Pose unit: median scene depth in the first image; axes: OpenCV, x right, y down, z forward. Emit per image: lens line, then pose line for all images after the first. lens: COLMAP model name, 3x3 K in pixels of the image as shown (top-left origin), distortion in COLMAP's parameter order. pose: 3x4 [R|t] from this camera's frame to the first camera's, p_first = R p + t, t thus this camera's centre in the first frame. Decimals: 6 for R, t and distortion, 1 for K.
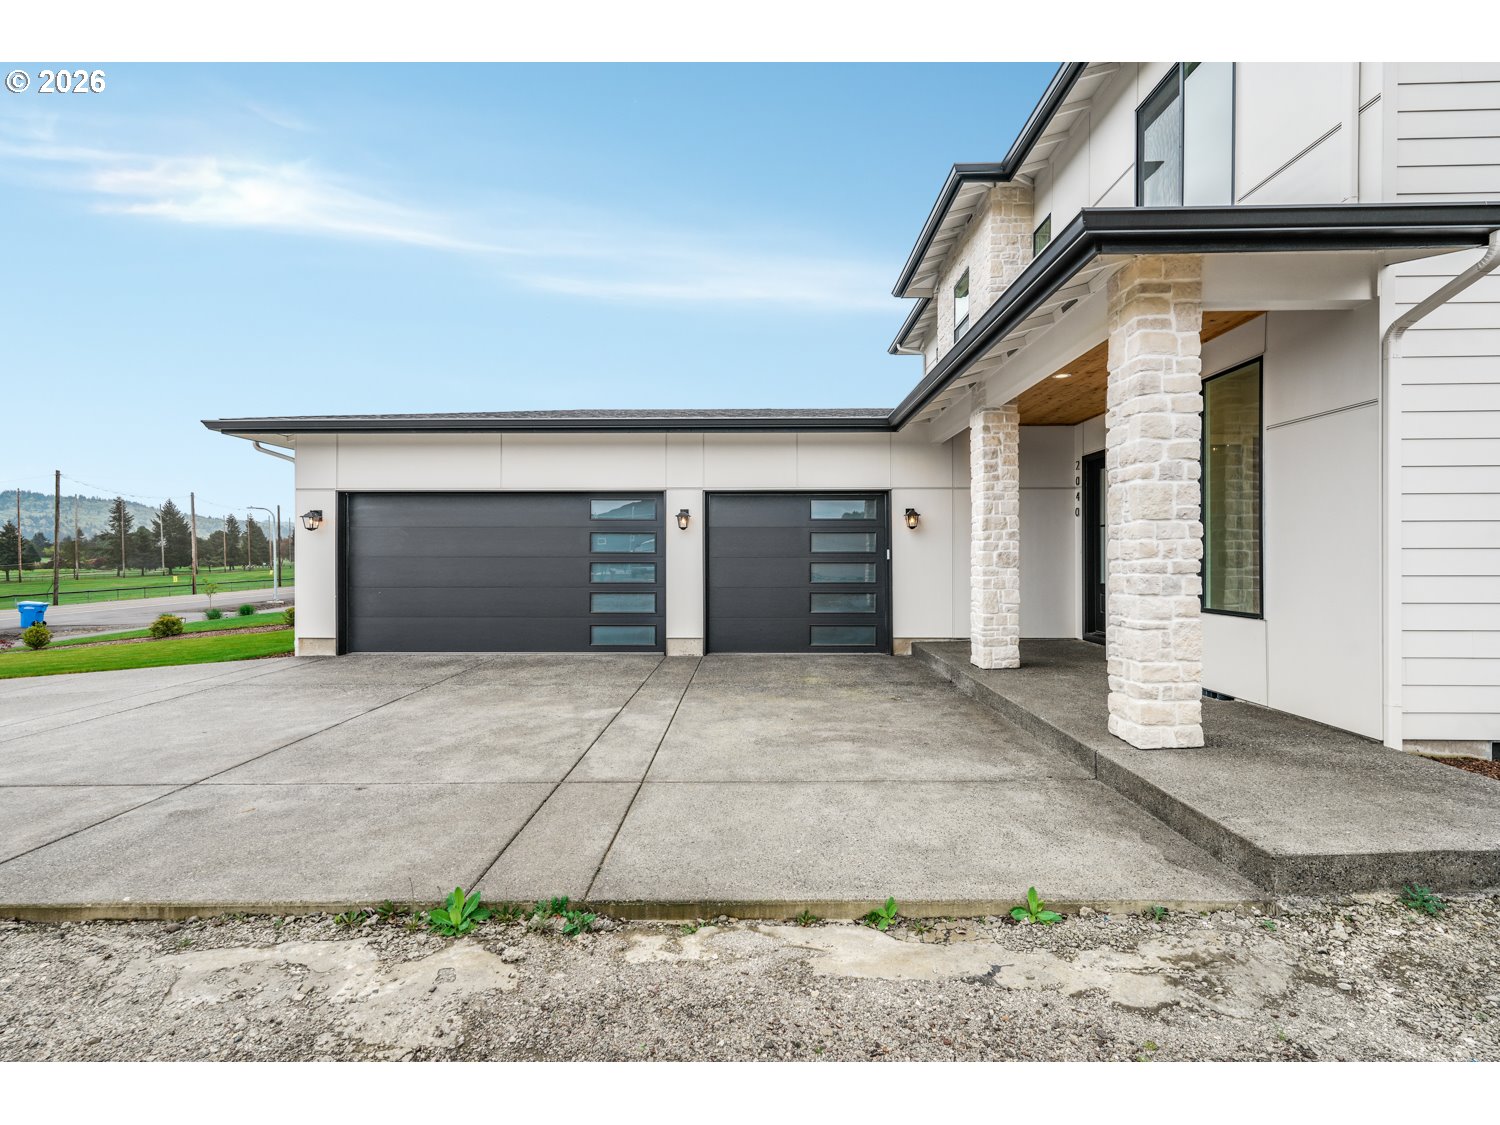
lens RADIAL K [[693.4, 0, 751.1], [0, 693.4, 568.6], [0, 0, 1]] dist [0.005591, 0.000281]
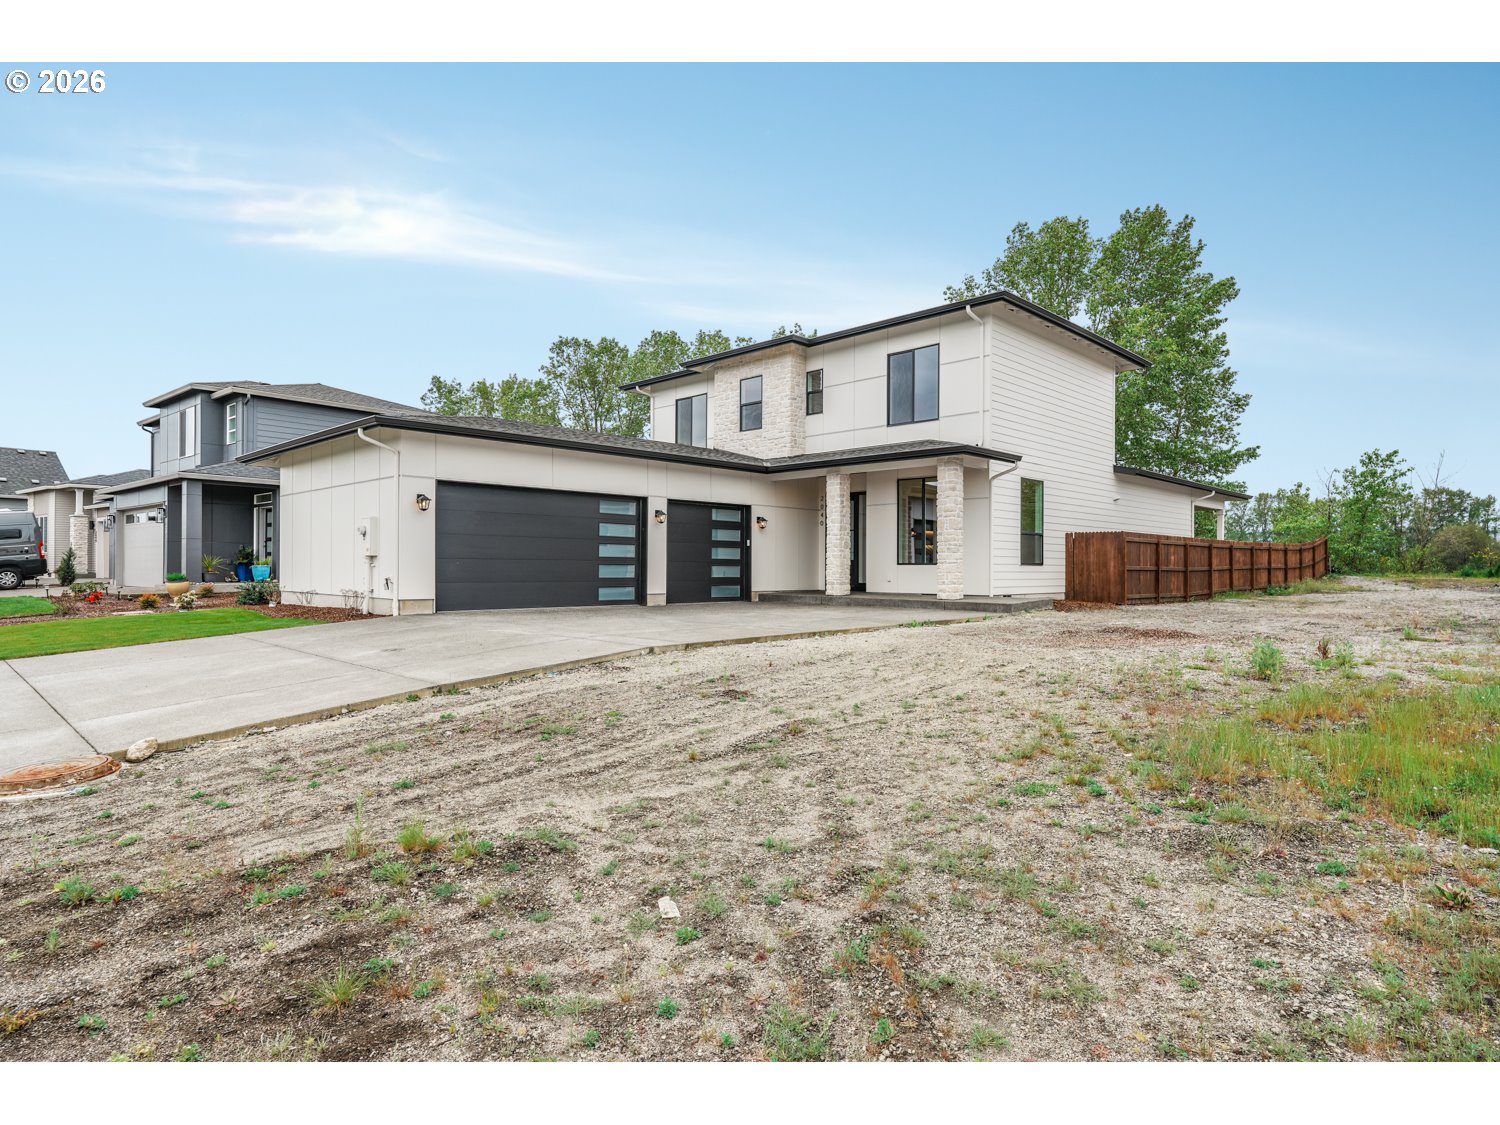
lens RADIAL K [[834.9, 0, 752.8], [0, 834.9, 562.6], [0, 0, 1]] dist [0.003414, 0.001032]
pose [[0.689591, 0.009822, 0.724132, -1.288009], [-0.003417, 0.999941, -0.010309, 0.049538], [-0.724191, 0.004635, 0.689584, -0.431072]]
